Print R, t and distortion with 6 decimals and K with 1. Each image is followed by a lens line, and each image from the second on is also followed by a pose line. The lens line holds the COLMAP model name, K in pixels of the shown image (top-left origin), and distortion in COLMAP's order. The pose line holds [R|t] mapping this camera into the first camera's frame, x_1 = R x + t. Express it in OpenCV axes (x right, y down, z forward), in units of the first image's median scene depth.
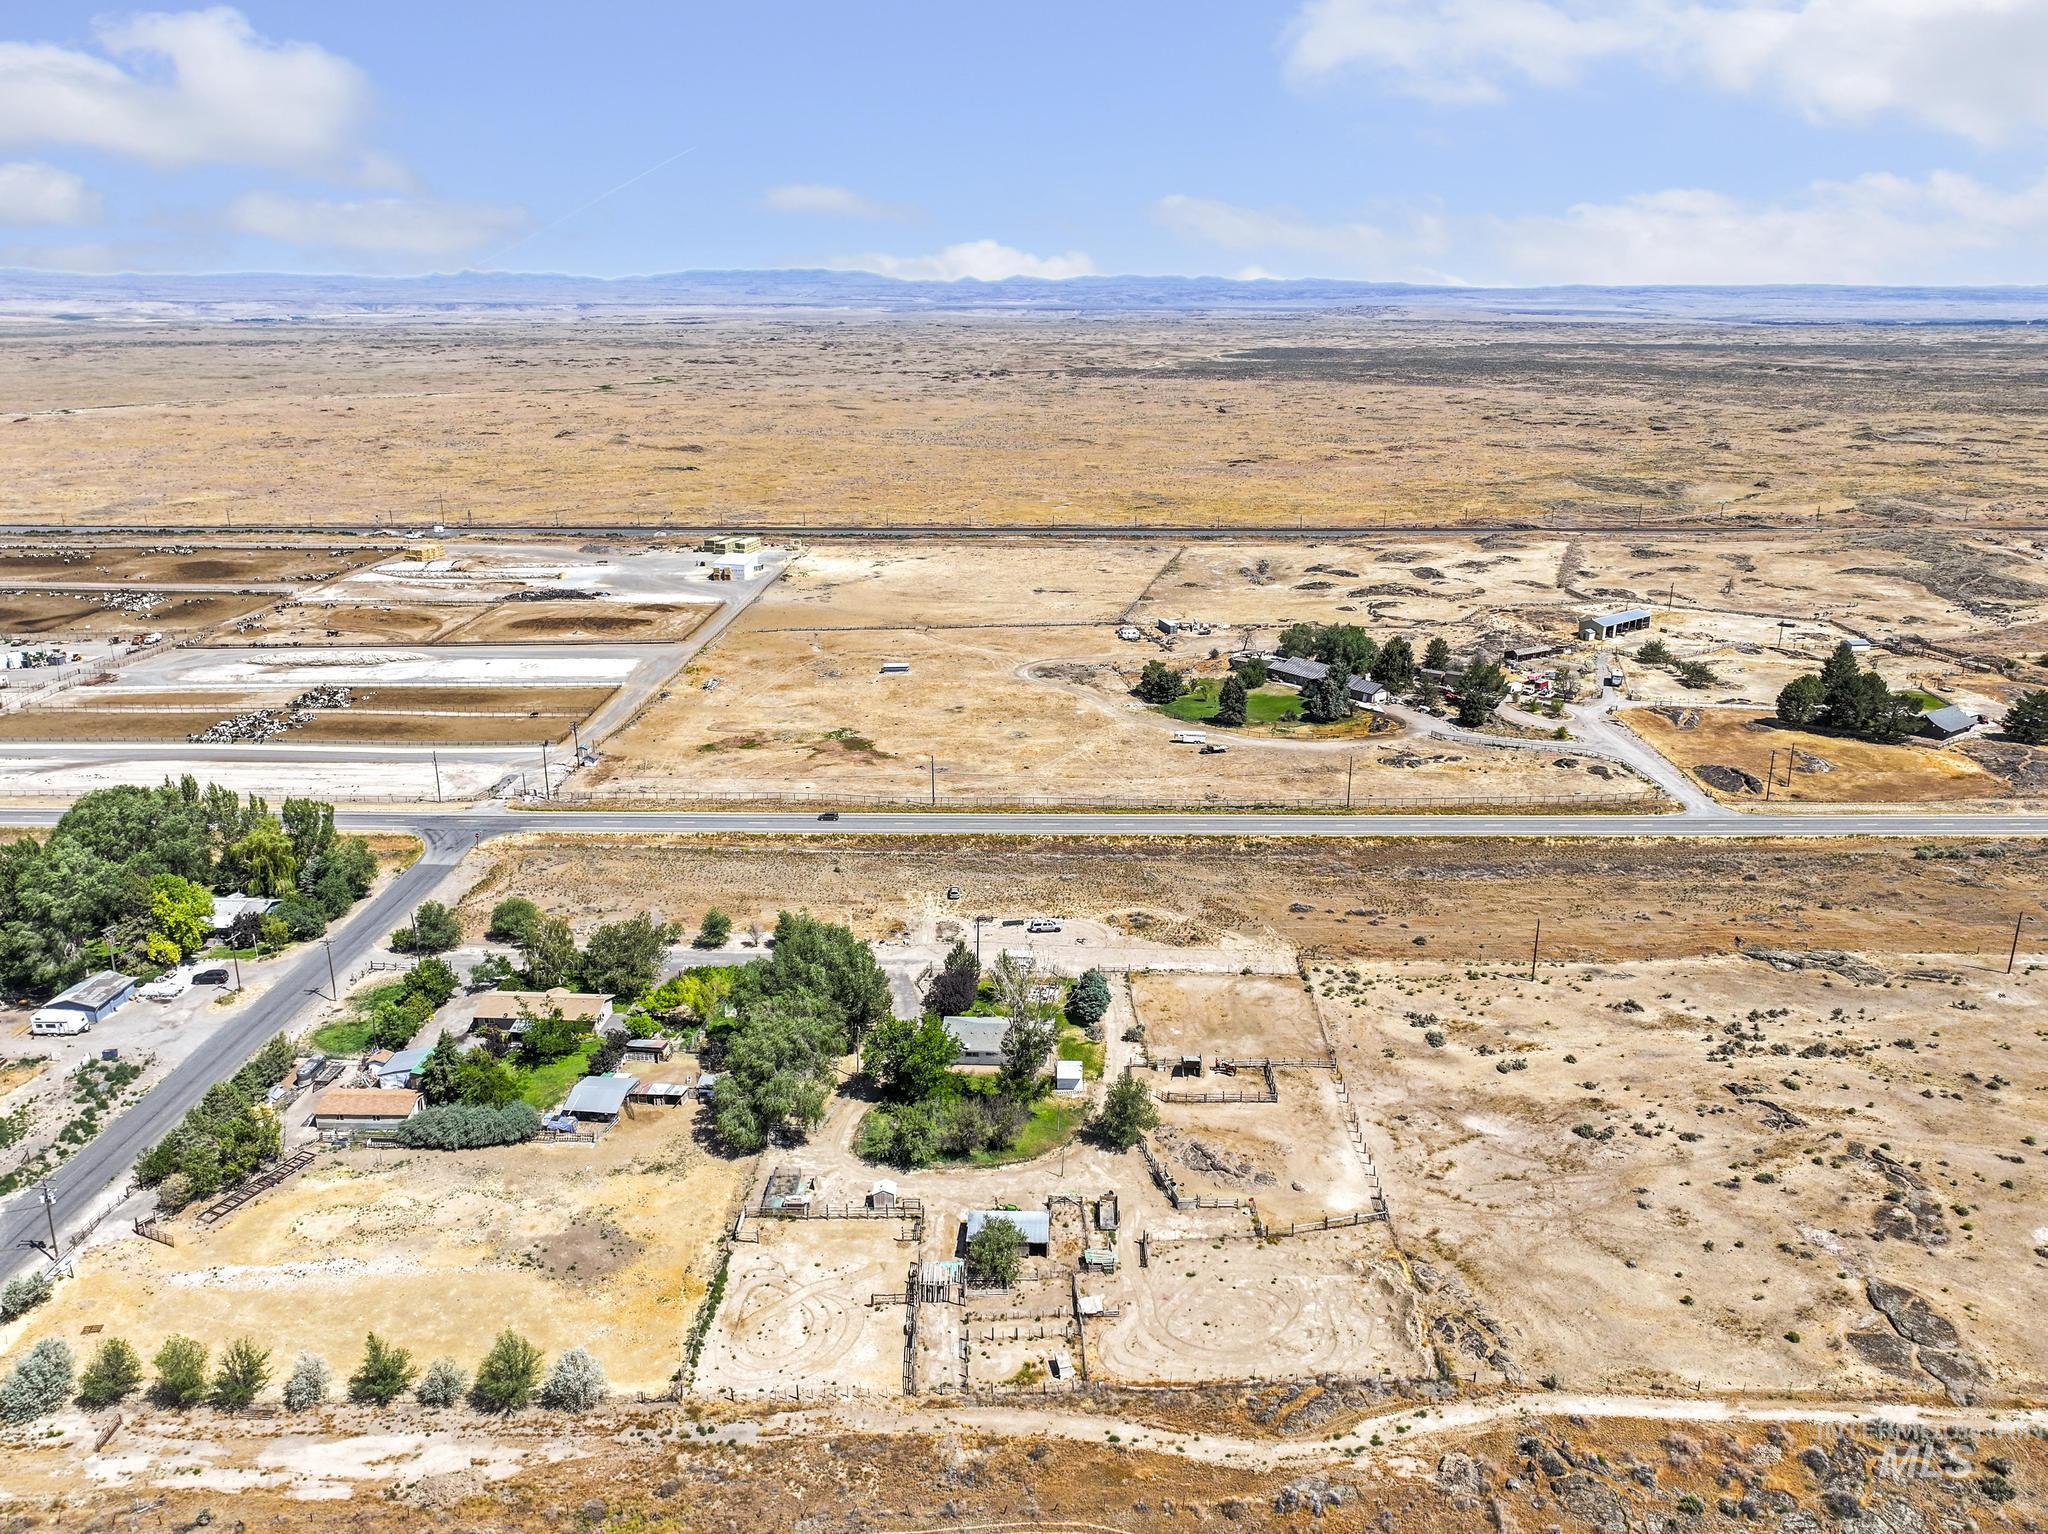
lens RADIAL K [[1448.8, 0, 1032.4], [0, 1448.8, 766.4], [0, 0, 1]] dist [-0.005393, 0.020318]
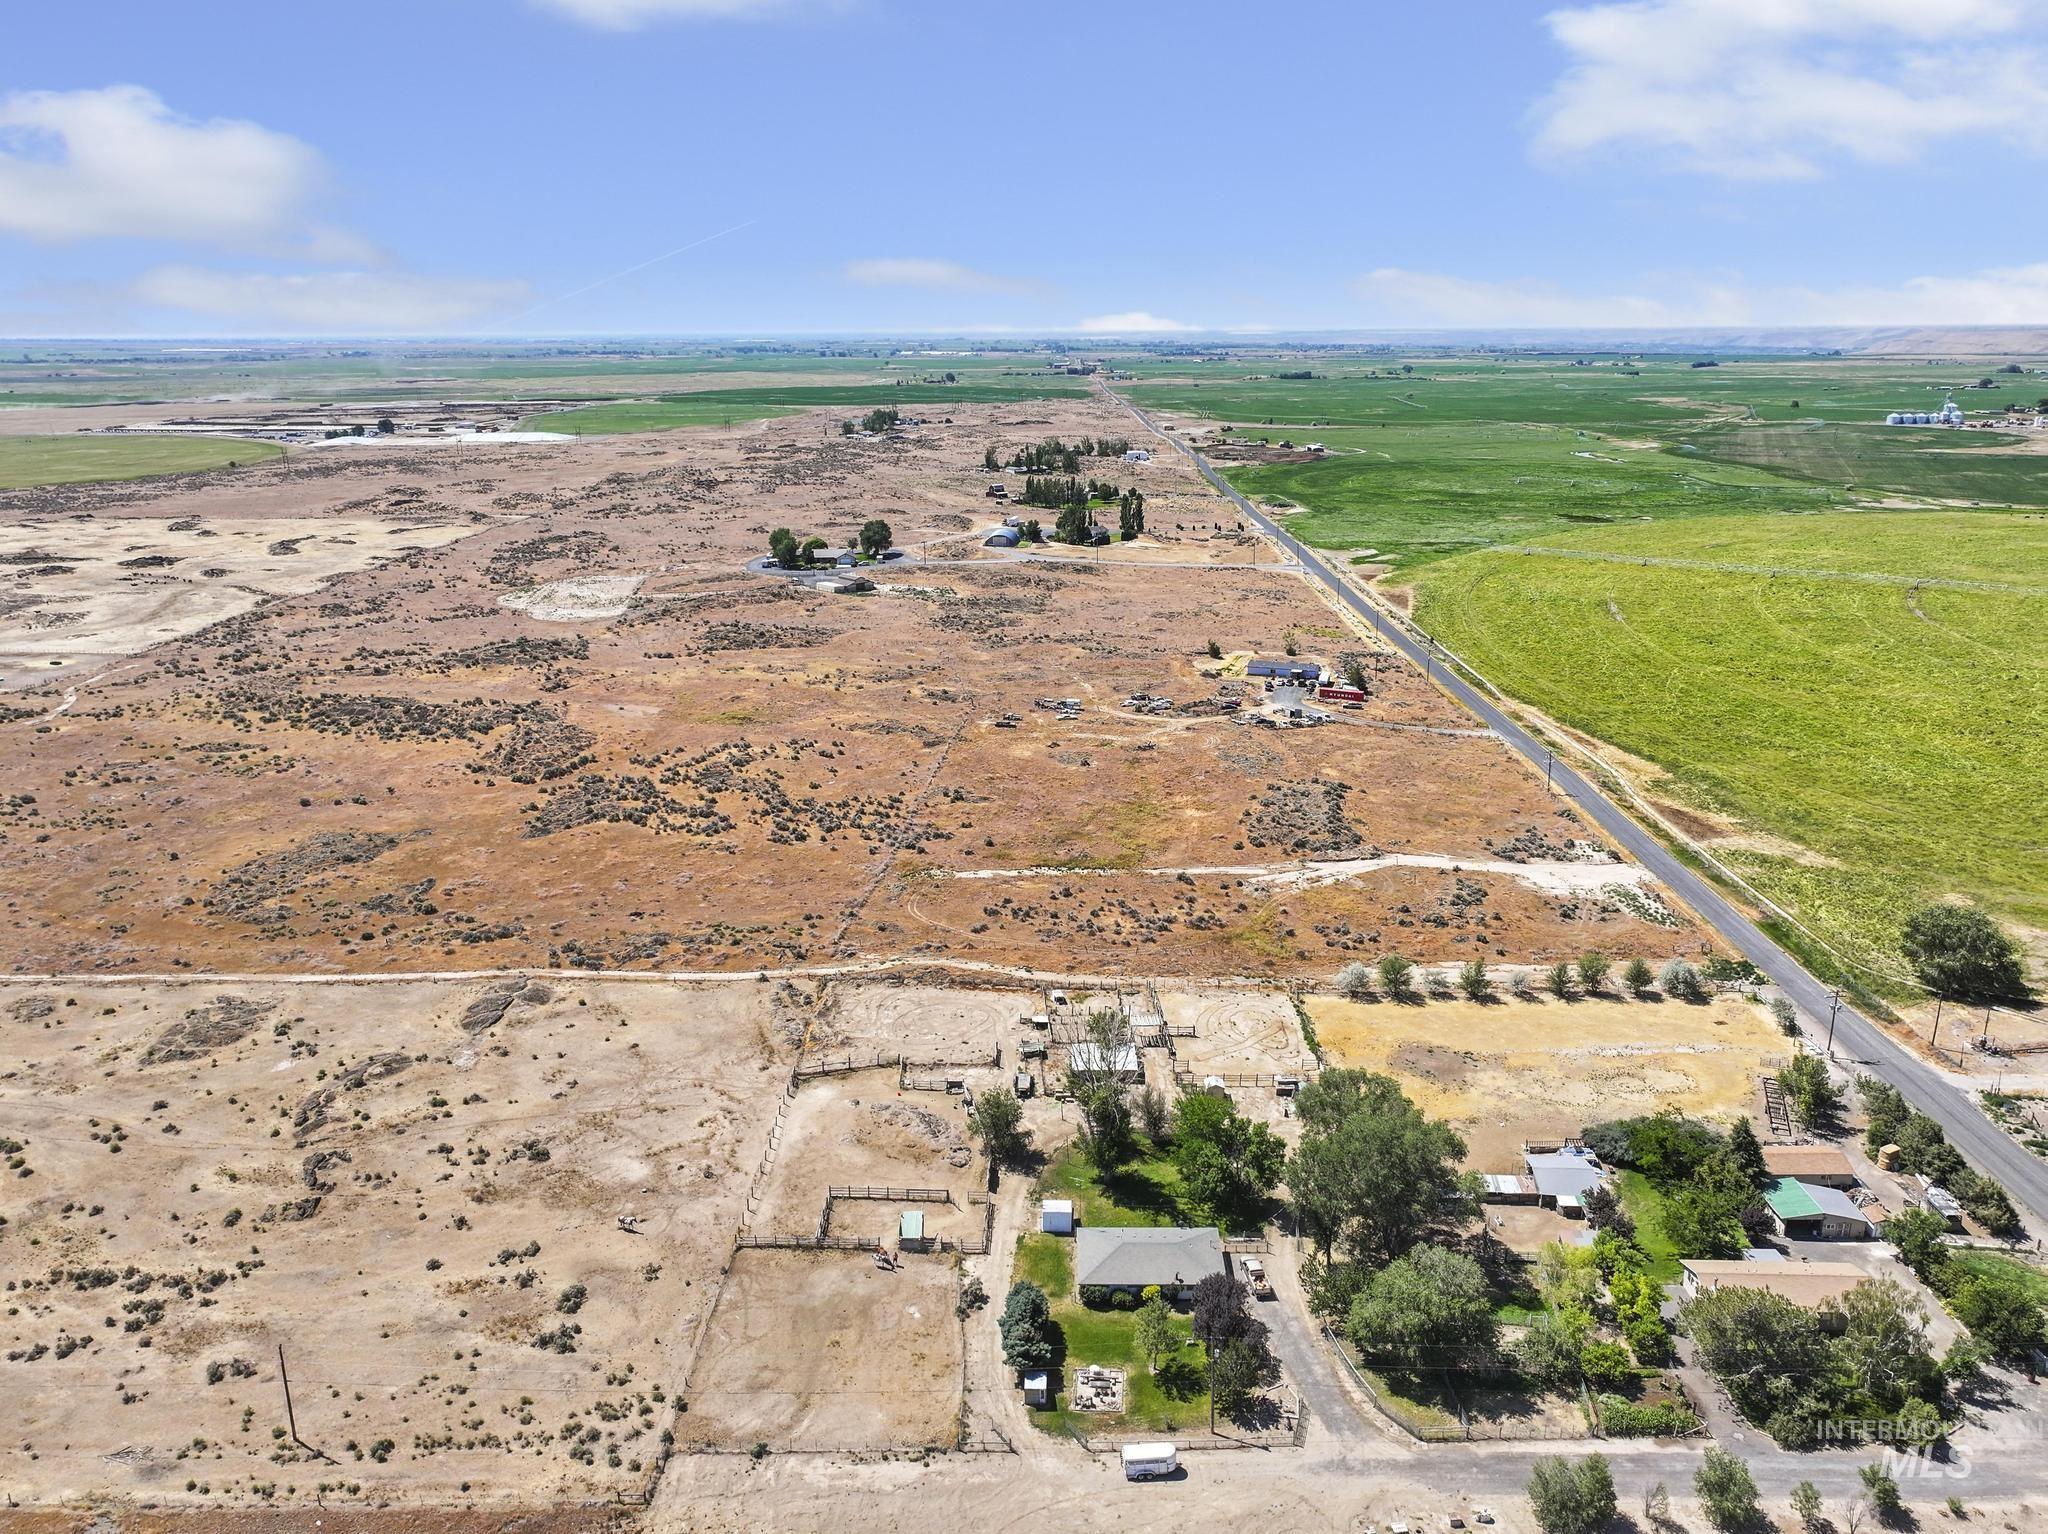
lens RADIAL K [[1448.8, 0, 1032.4], [0, 1448.8, 766.4], [0, 0, 1]] dist [-0.005393, 0.020318]
pose [[-0.999848, 0.007726, -0.015626, 0.061958], [-0.002369, 0.827860, 0.560930, -0.587672], [0.017270, 0.560882, -0.827716, 1.866008]]
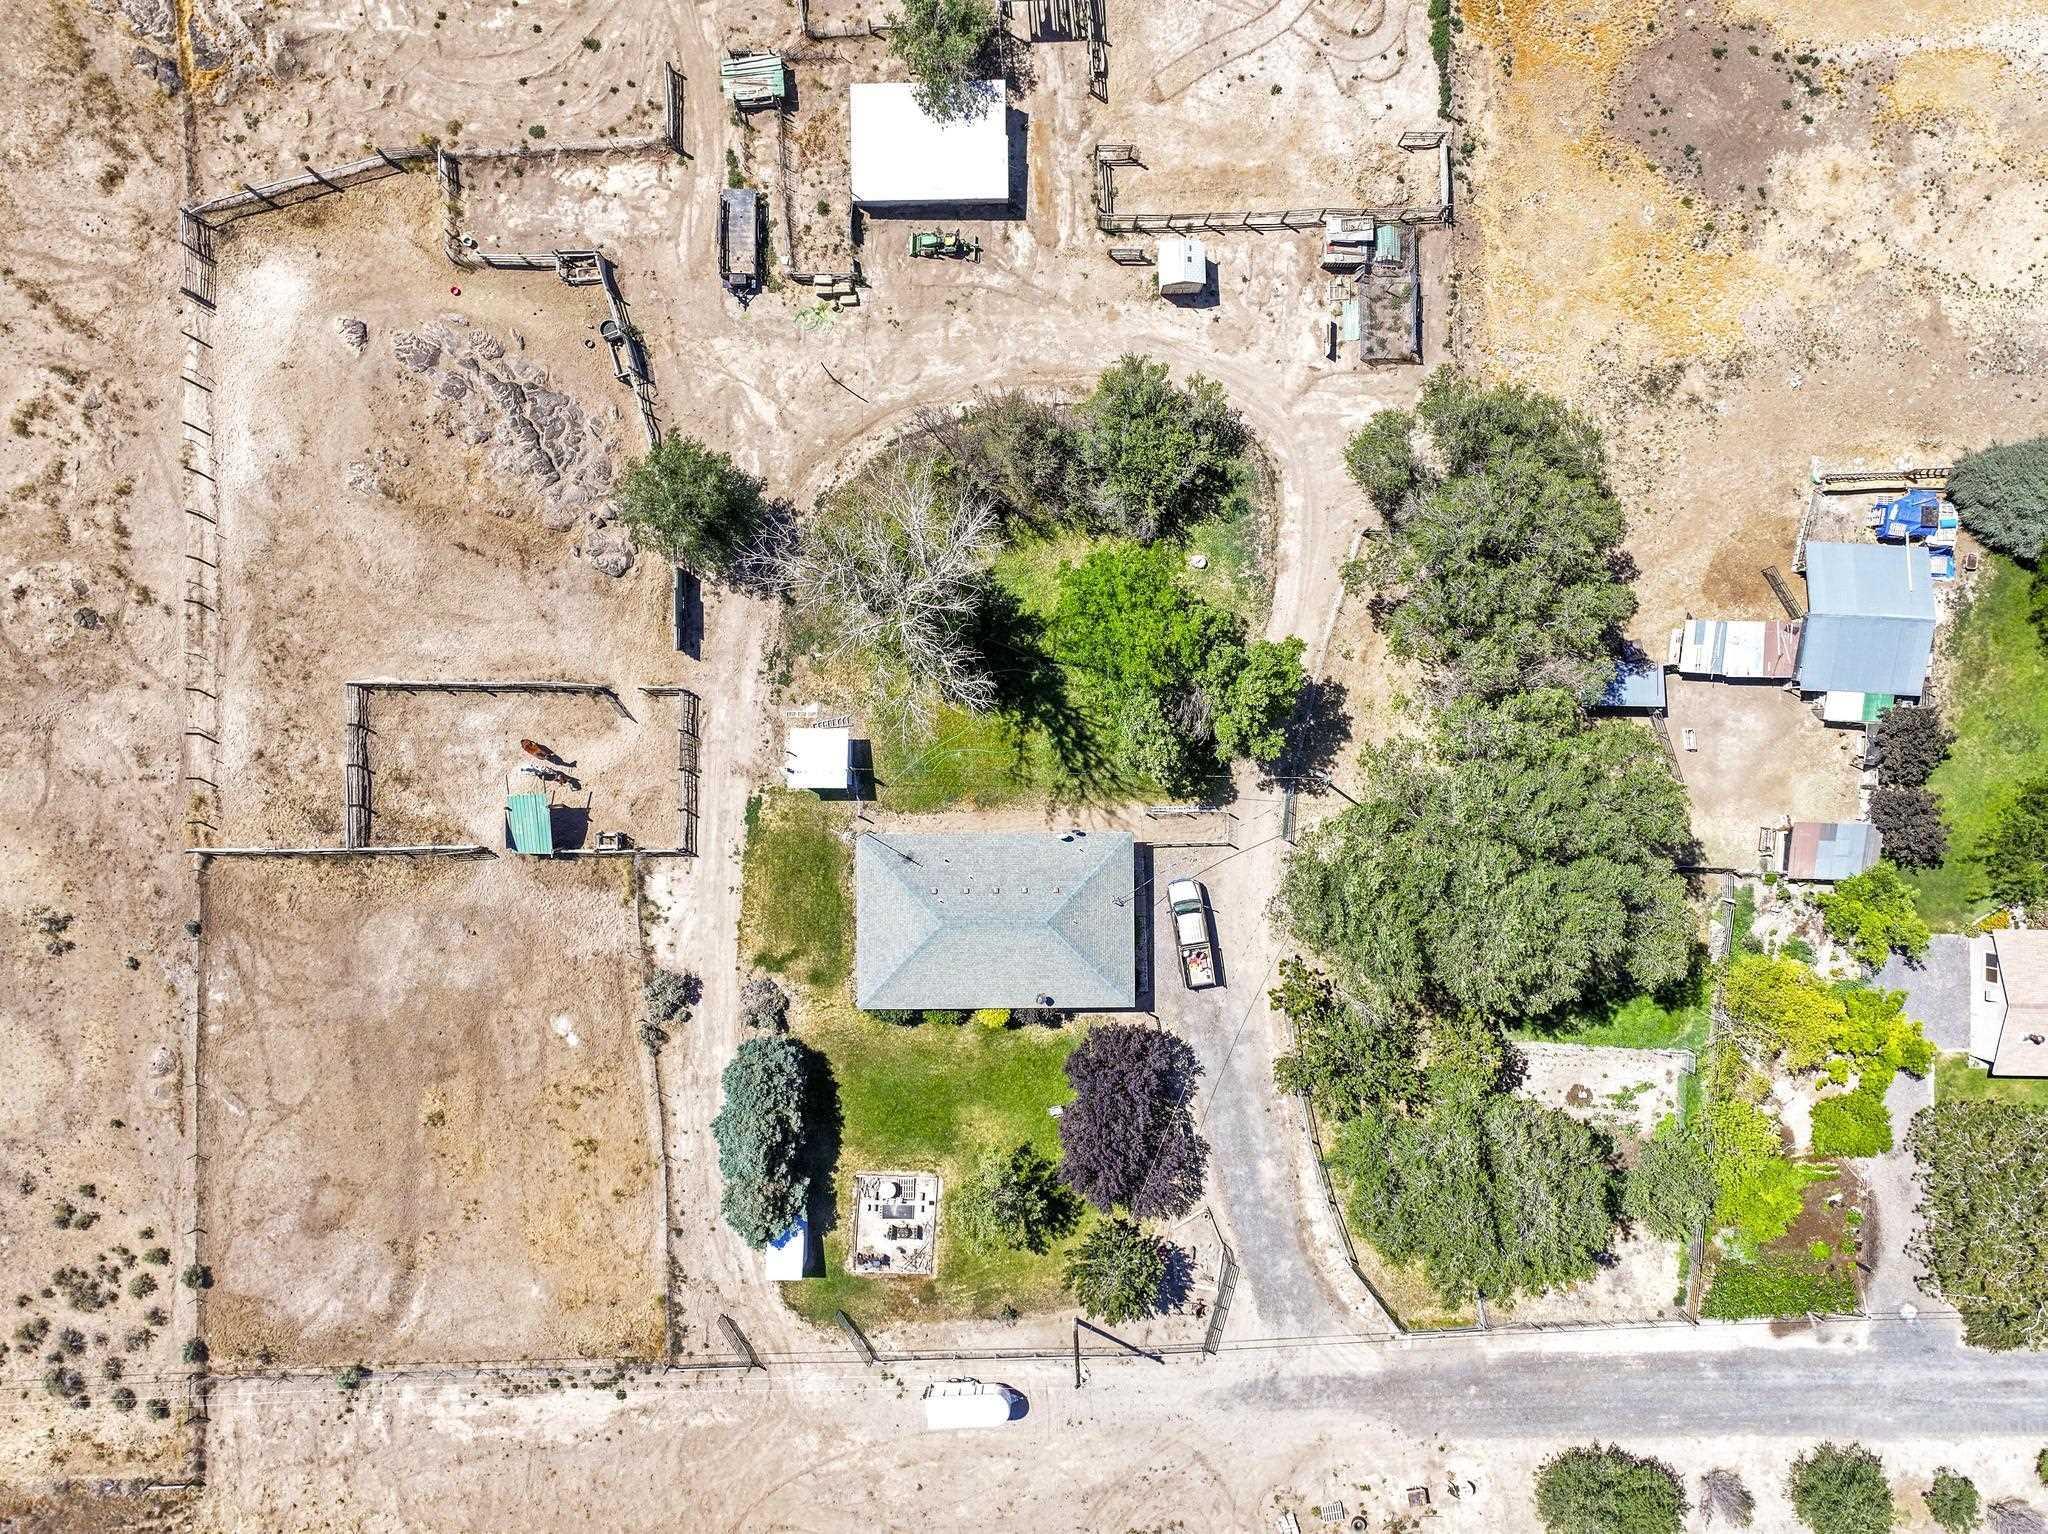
lens RADIAL K [[1448.8, 0, 1032.4], [0, 1448.8, 766.4], [0, 0, 1]] dist [-0.005393, 0.020318]
pose [[-0.999174, 0.038555, -0.012861, -0.037857], [-0.023225, -0.281953, 0.959147, -0.243191], [0.033354, 0.958653, 0.282616, 1.050429]]
